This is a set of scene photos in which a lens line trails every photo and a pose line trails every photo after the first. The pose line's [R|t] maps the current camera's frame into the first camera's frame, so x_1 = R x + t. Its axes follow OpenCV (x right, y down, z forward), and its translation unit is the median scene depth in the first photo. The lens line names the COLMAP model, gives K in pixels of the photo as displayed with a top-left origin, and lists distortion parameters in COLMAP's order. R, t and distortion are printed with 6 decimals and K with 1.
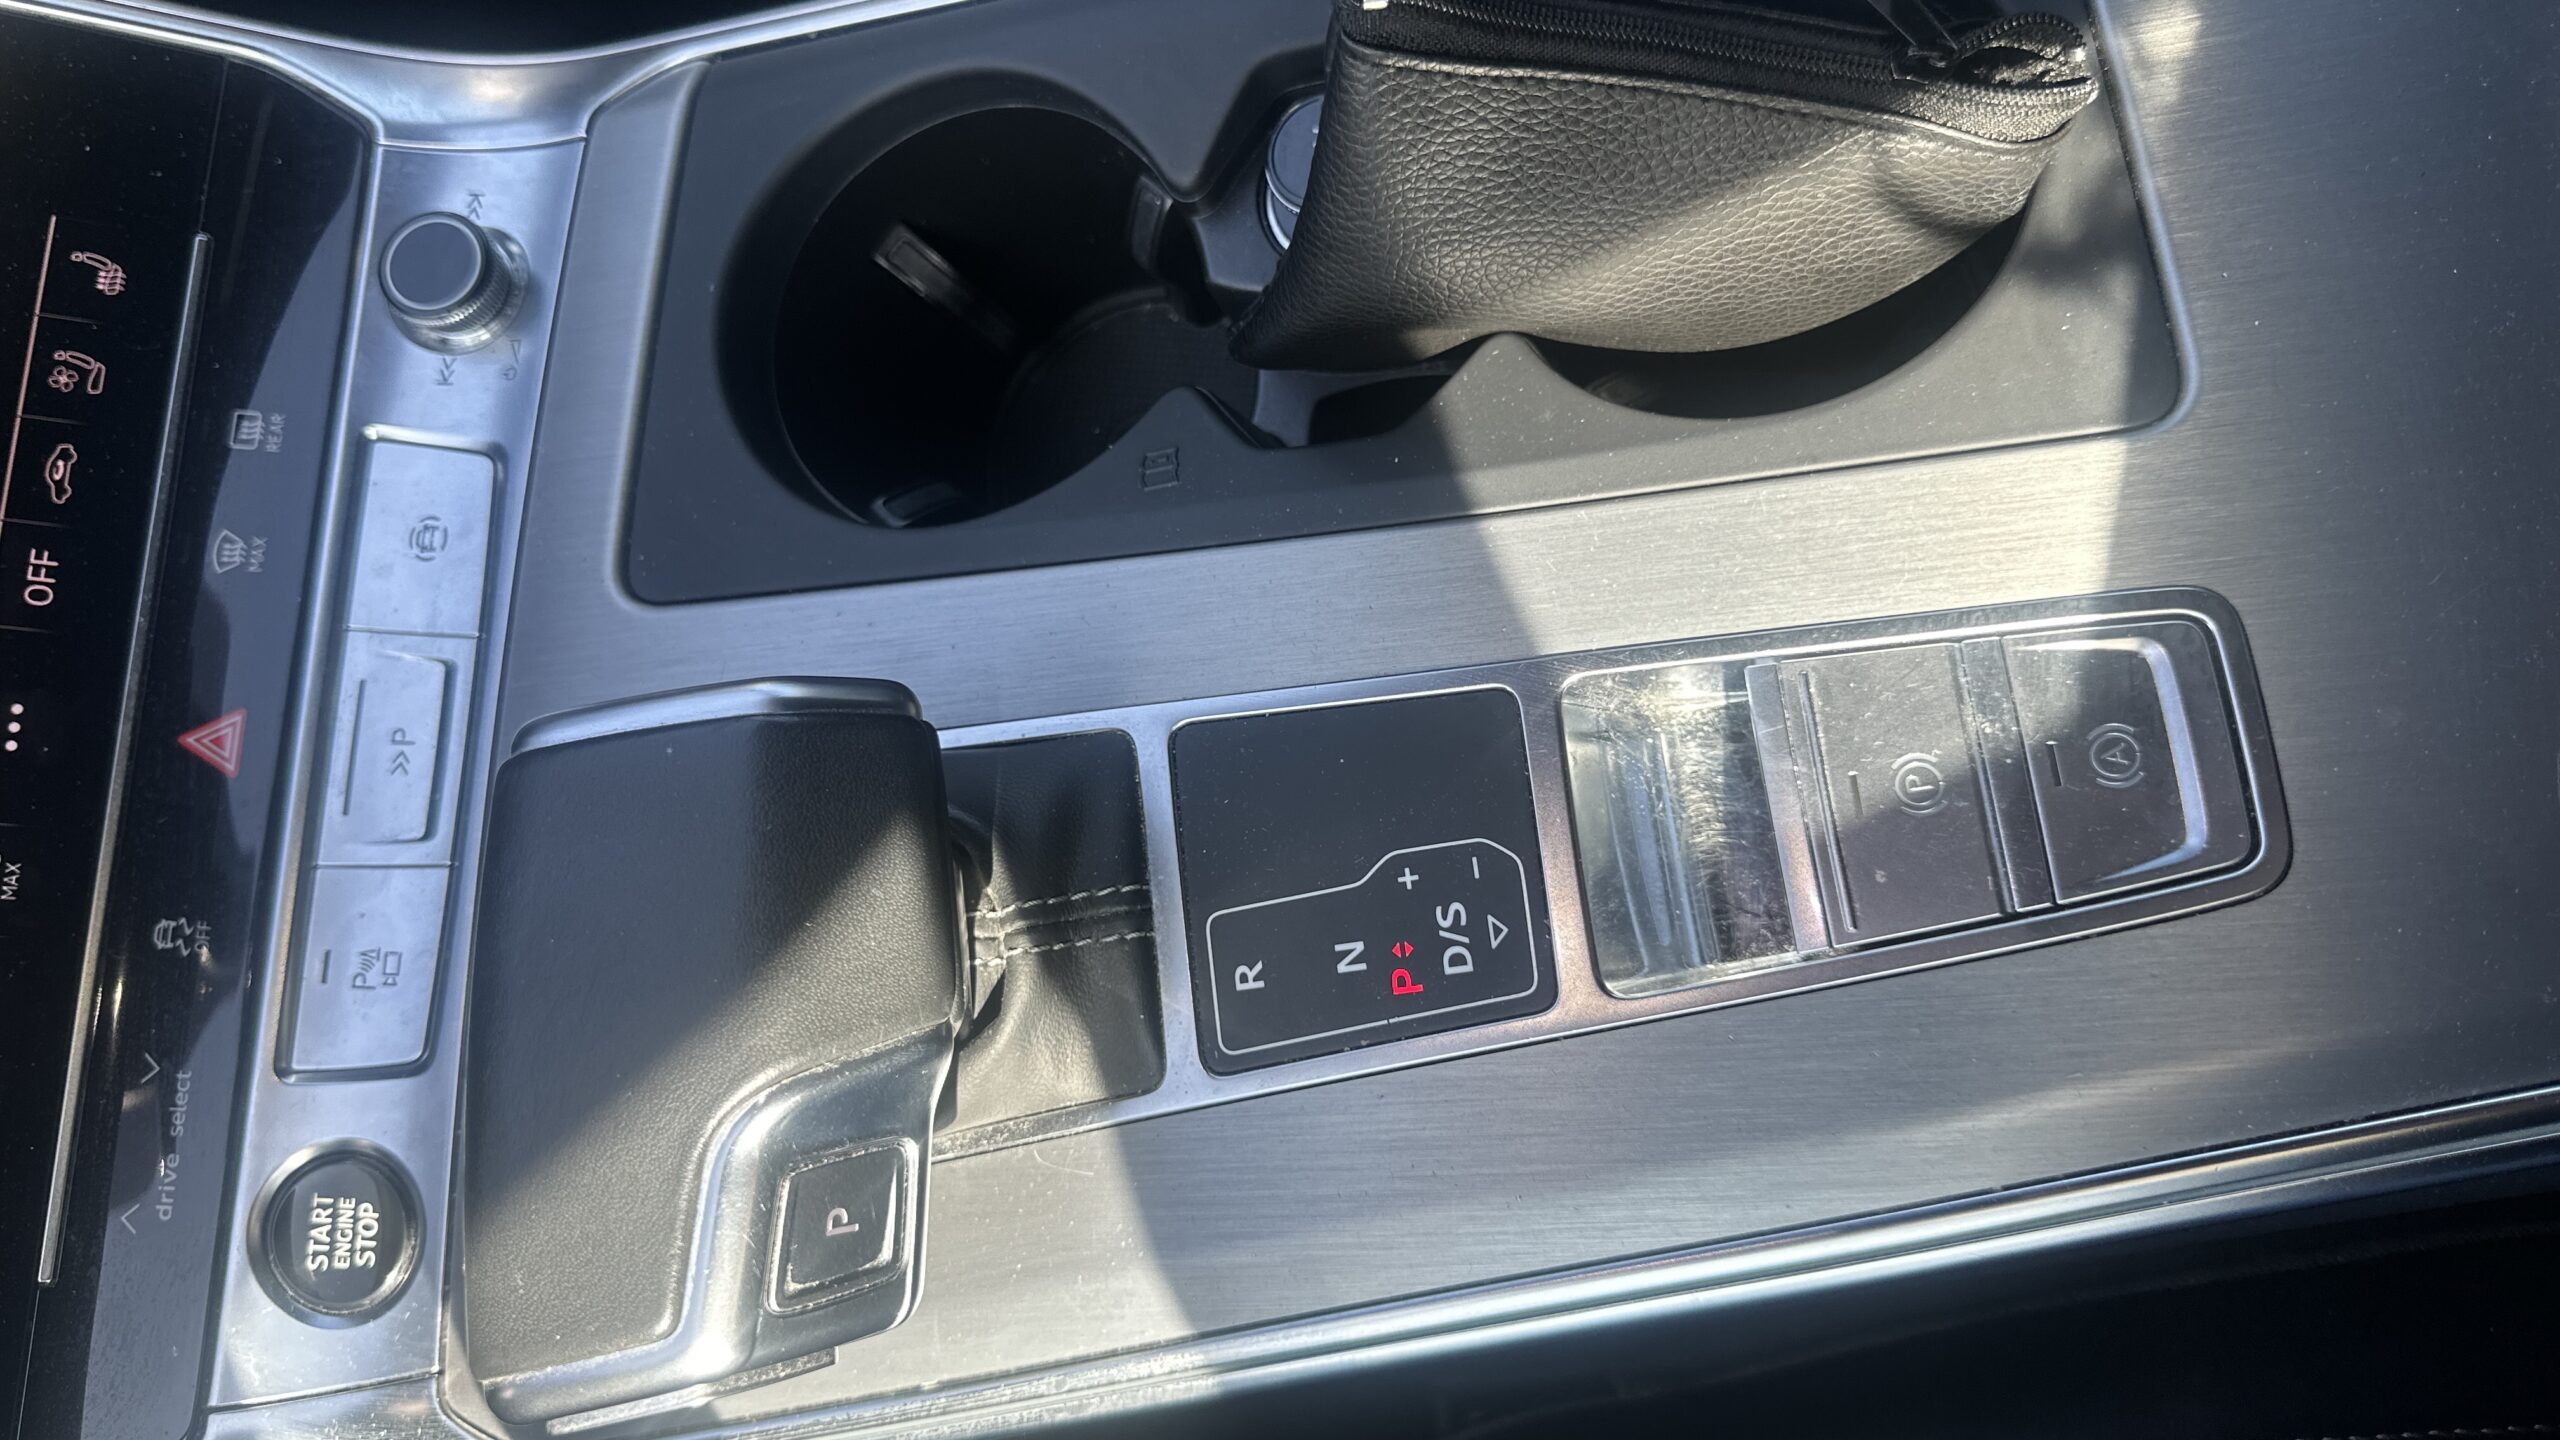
lens RADIAL K [[1844.8, 0, 1254.2], [0, 1844.8, 749.6], [0, 0, 1]] dist [0.171964, -0.280839]
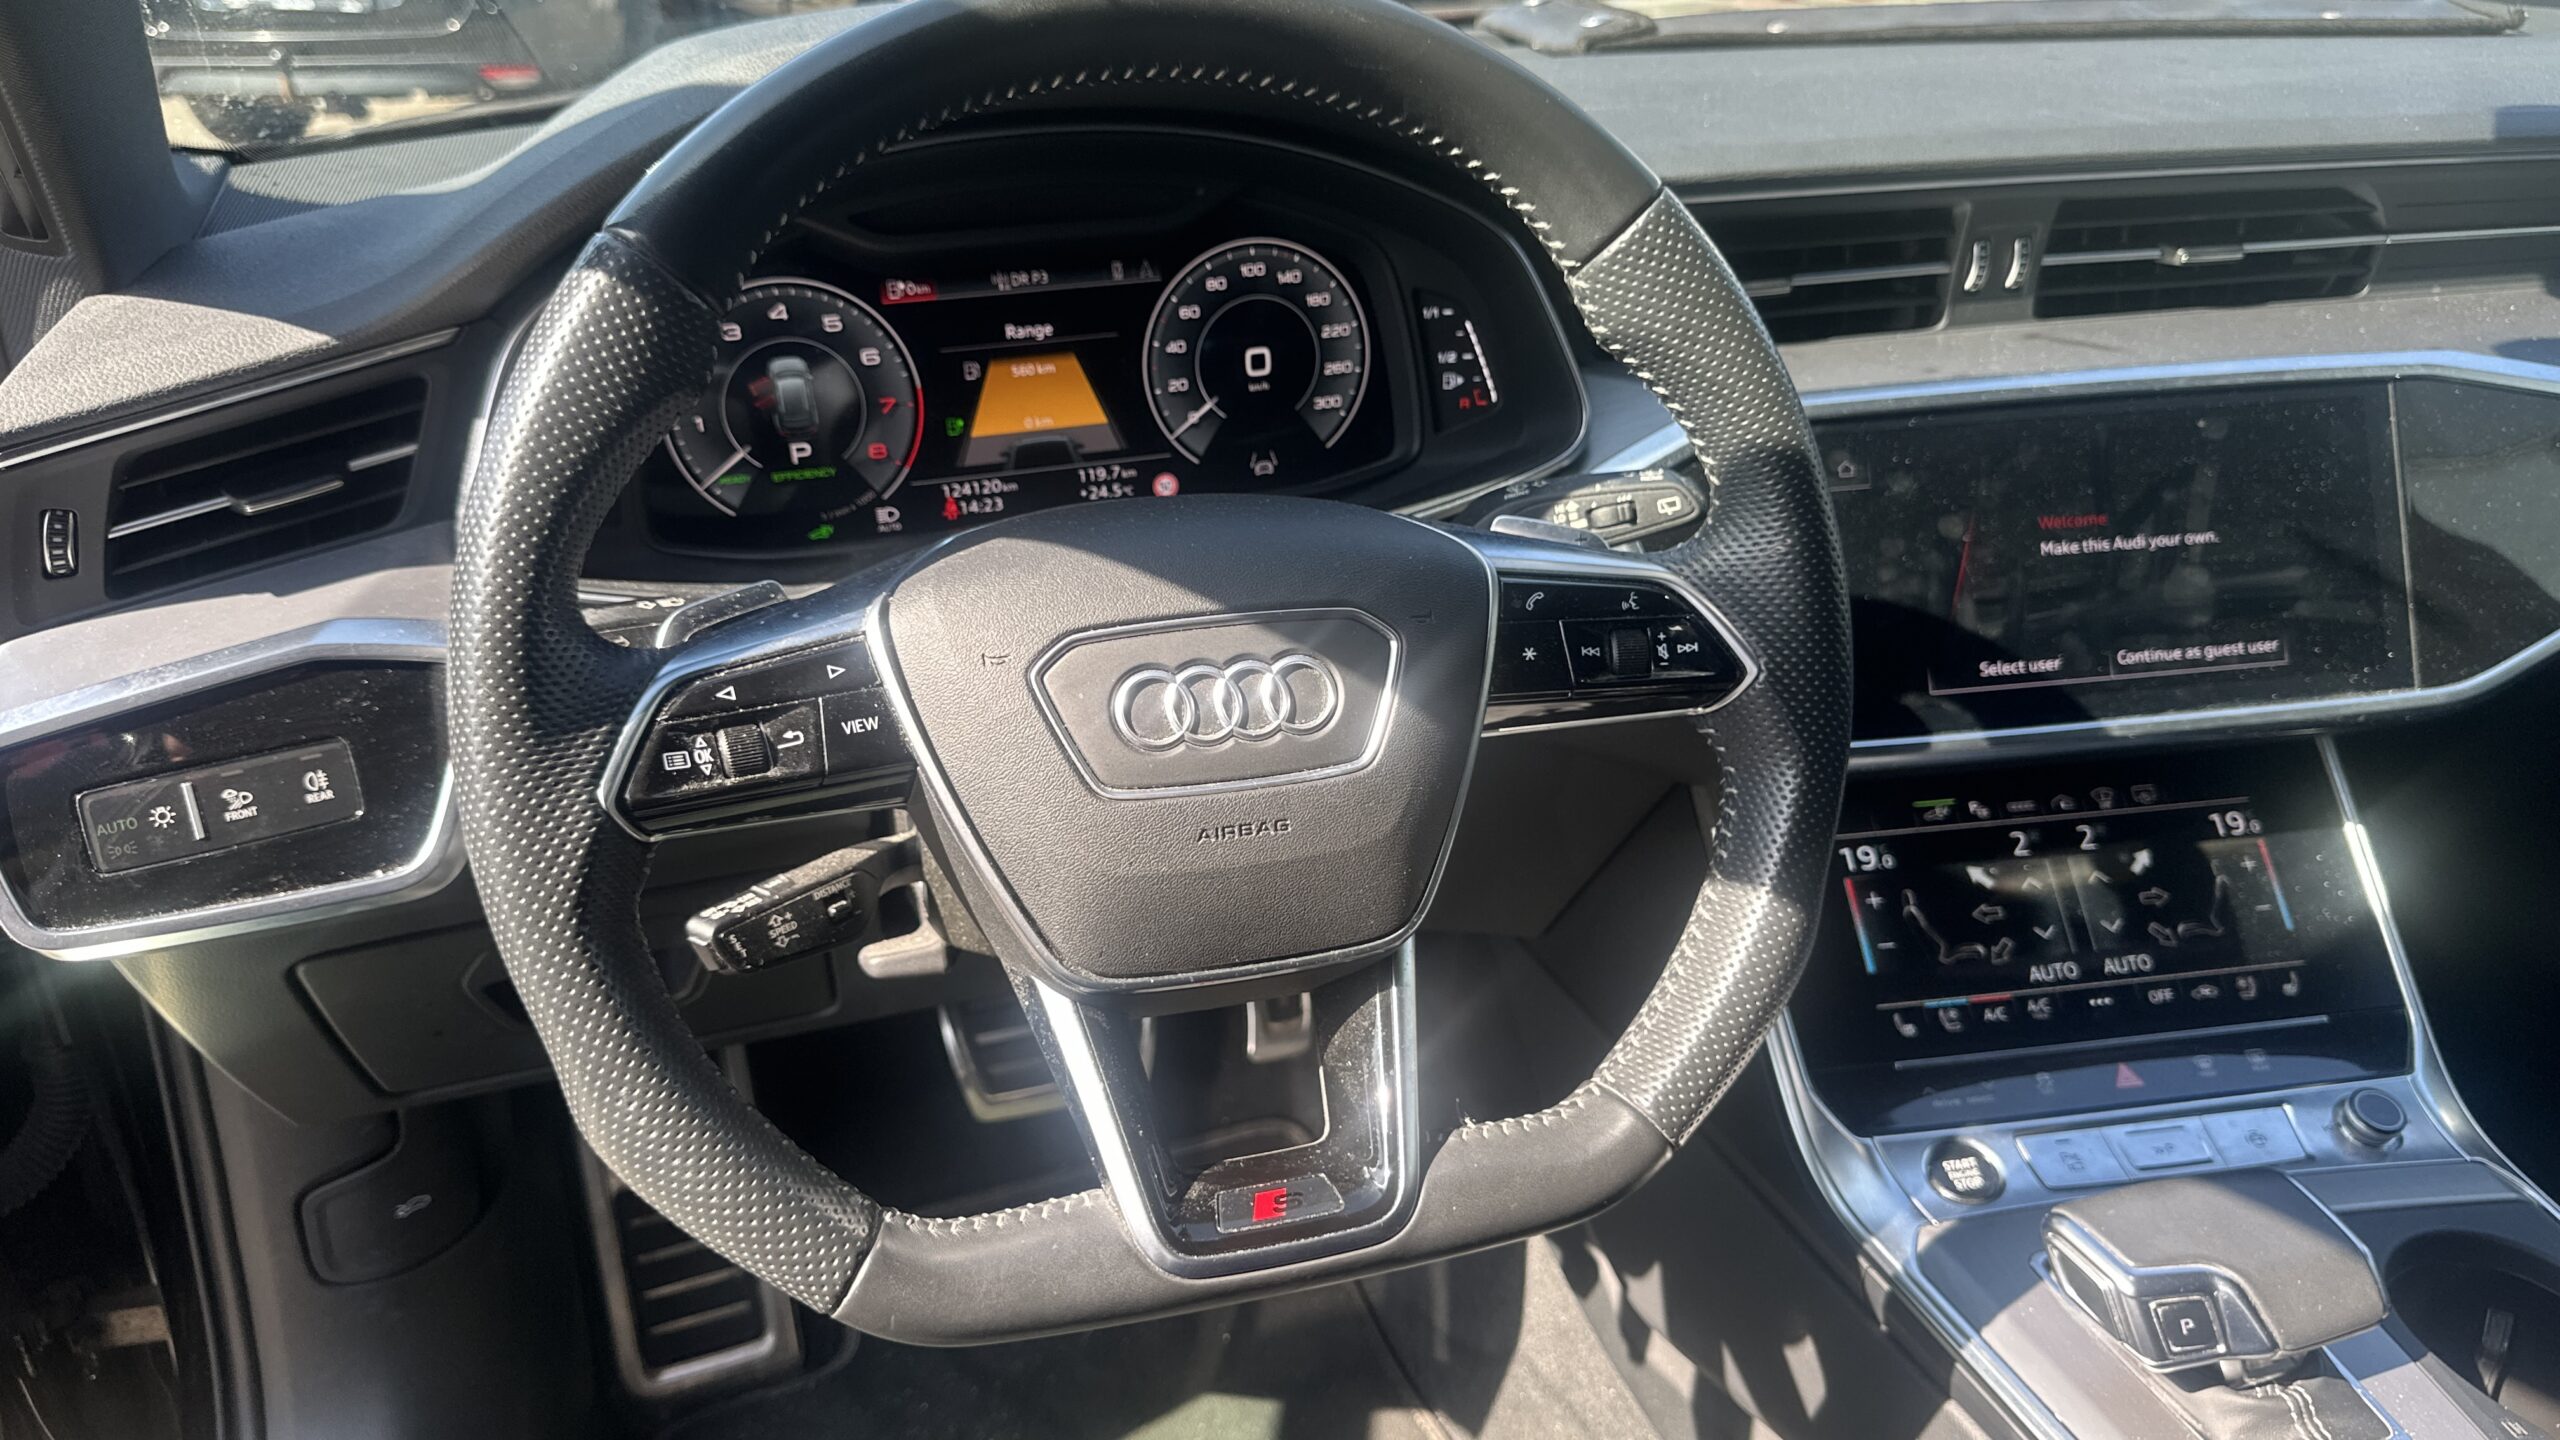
lens RADIAL K [[1908.7, 0, 1287.7], [0, 1908.7, 746.2], [0, 0, 1]] dist [0.159432, -0.319729]
pose [[0.197764, 0.732304, -0.651629, 0.487371], [-0.971499, 0.235047, -0.030695, 0.959889], [0.130686, 0.639128, 0.757916, -1.166012]]
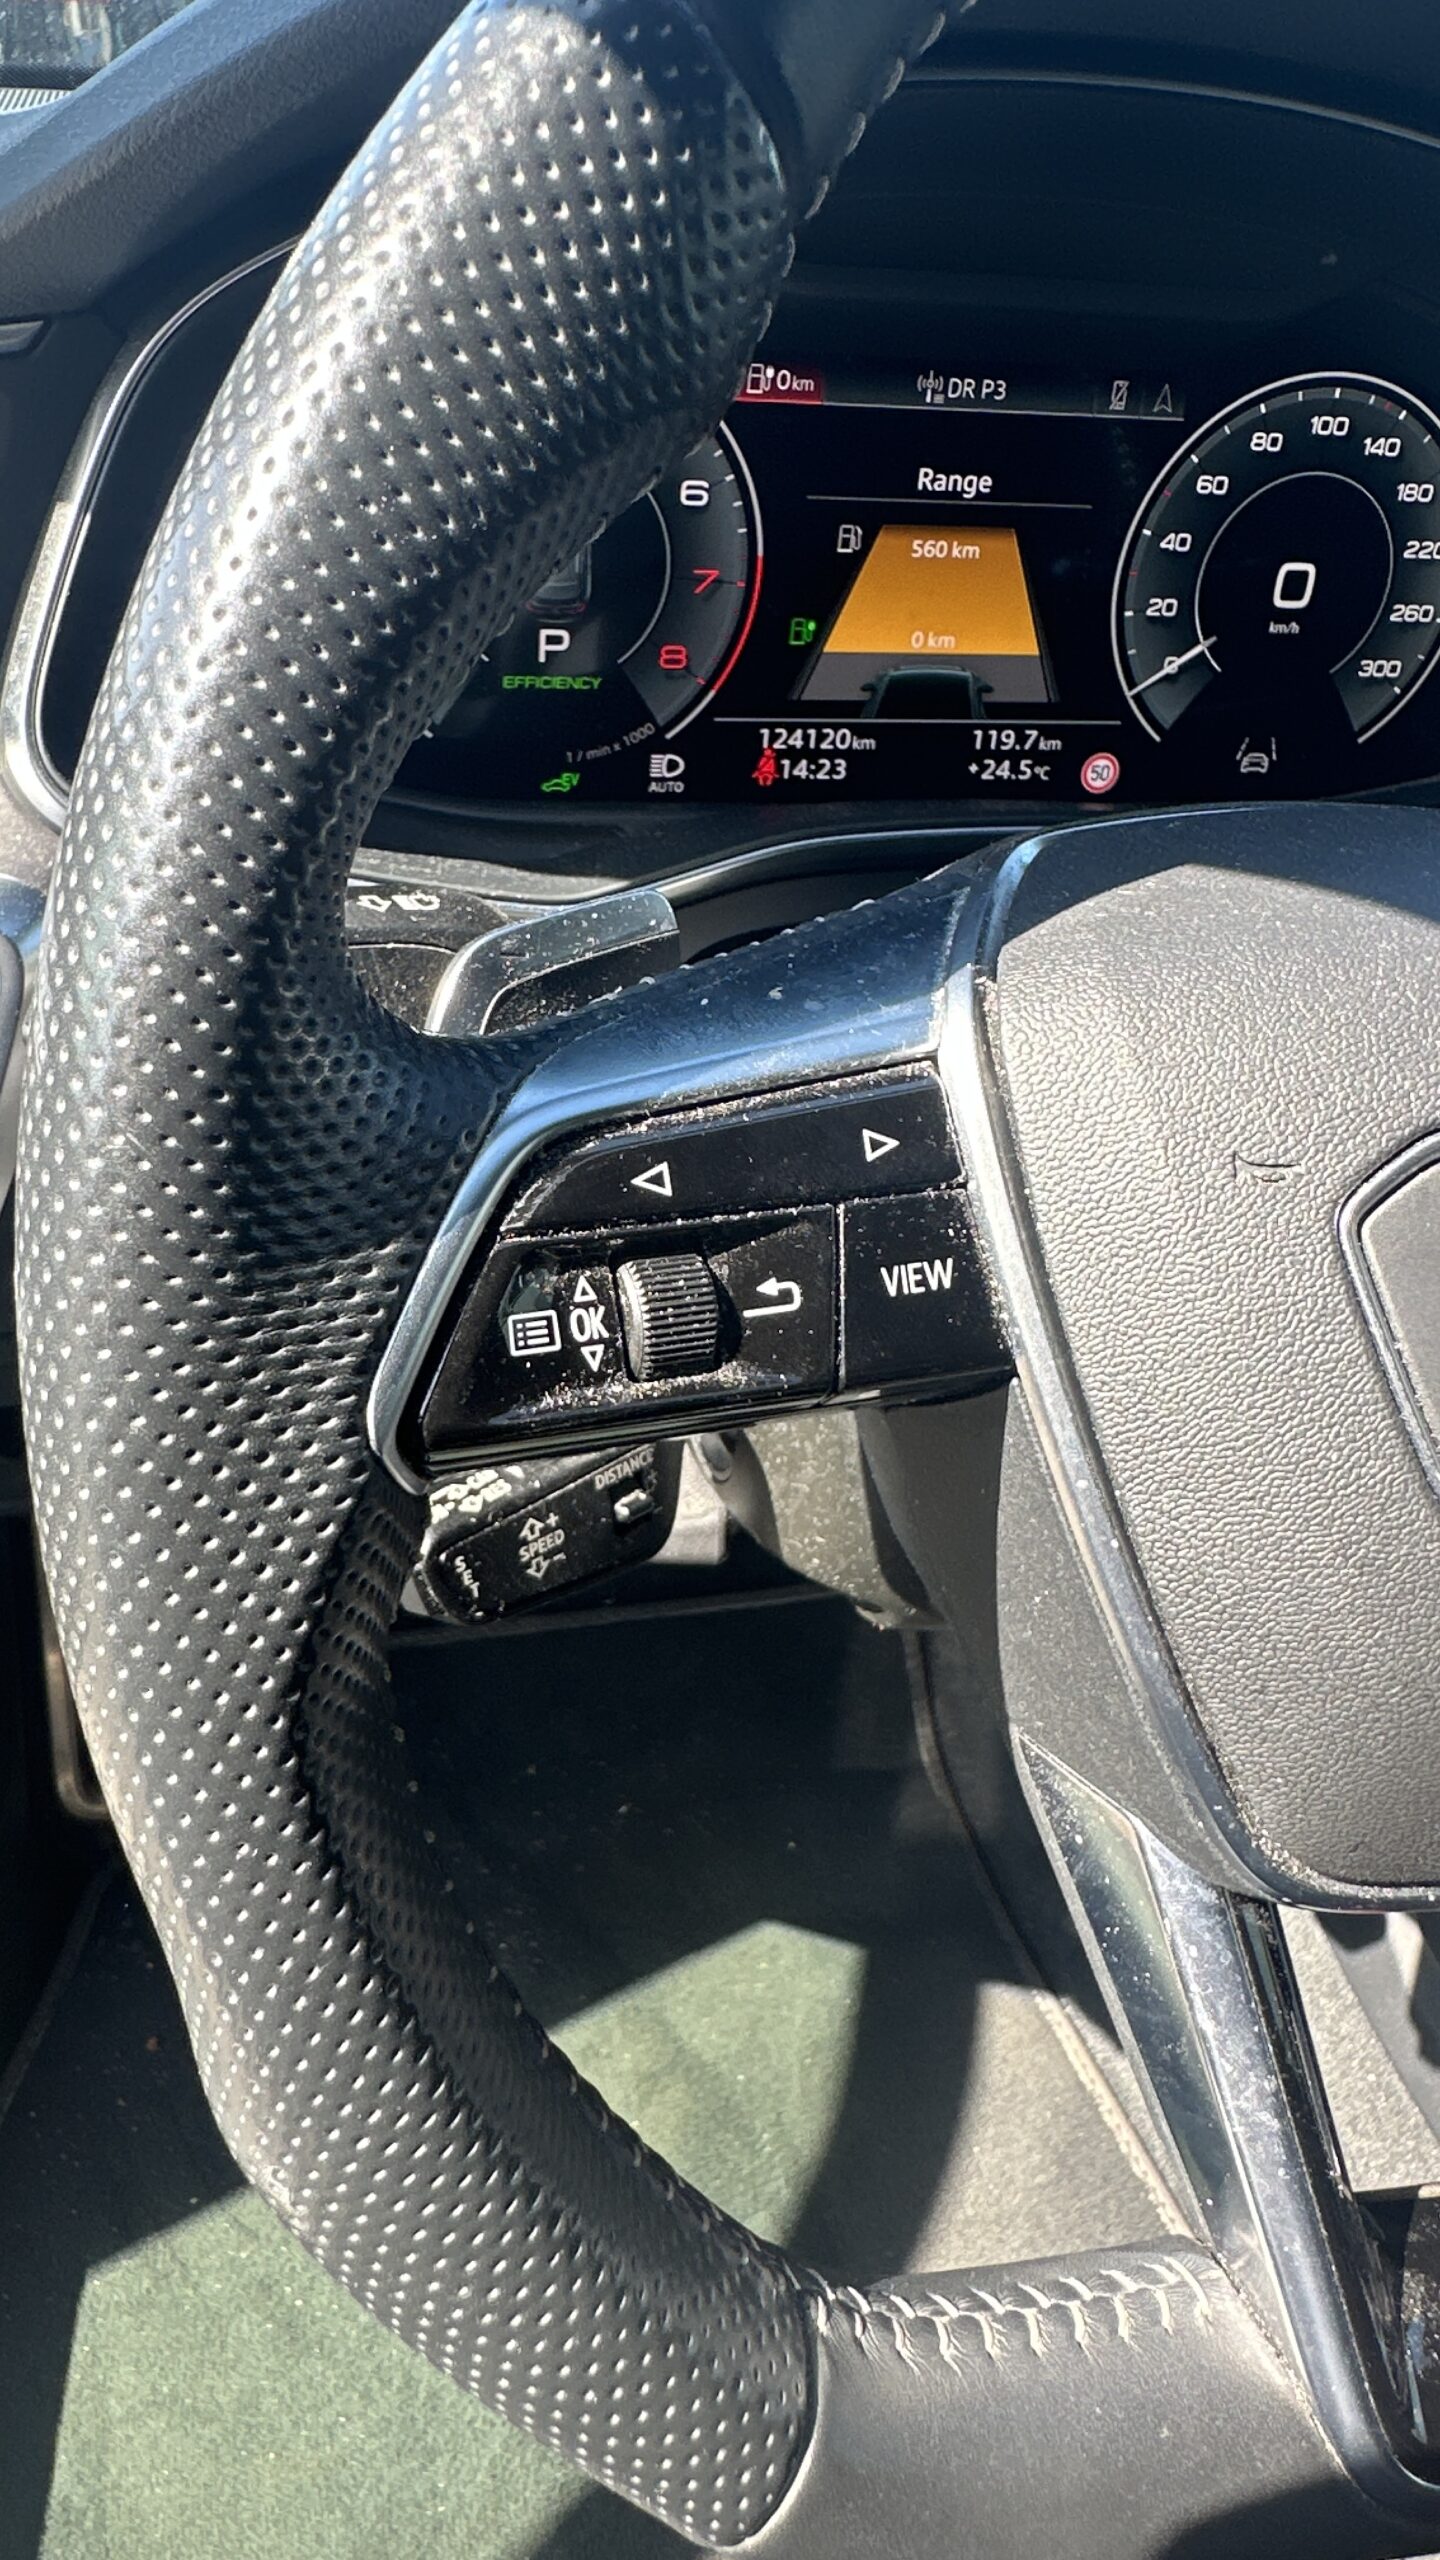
lens RADIAL K [[1844.6, 0, 575.6], [0, 1844.6, 1249.8], [0, 0, 1]] dist [-0.011095, -0.003960]
pose [[0.063854, 0.826771, -0.558903, -0.249440], [-0.994145, 0.101619, 0.036743, 1.330922], [0.087173, 0.553284, 0.828418, -0.601548]]
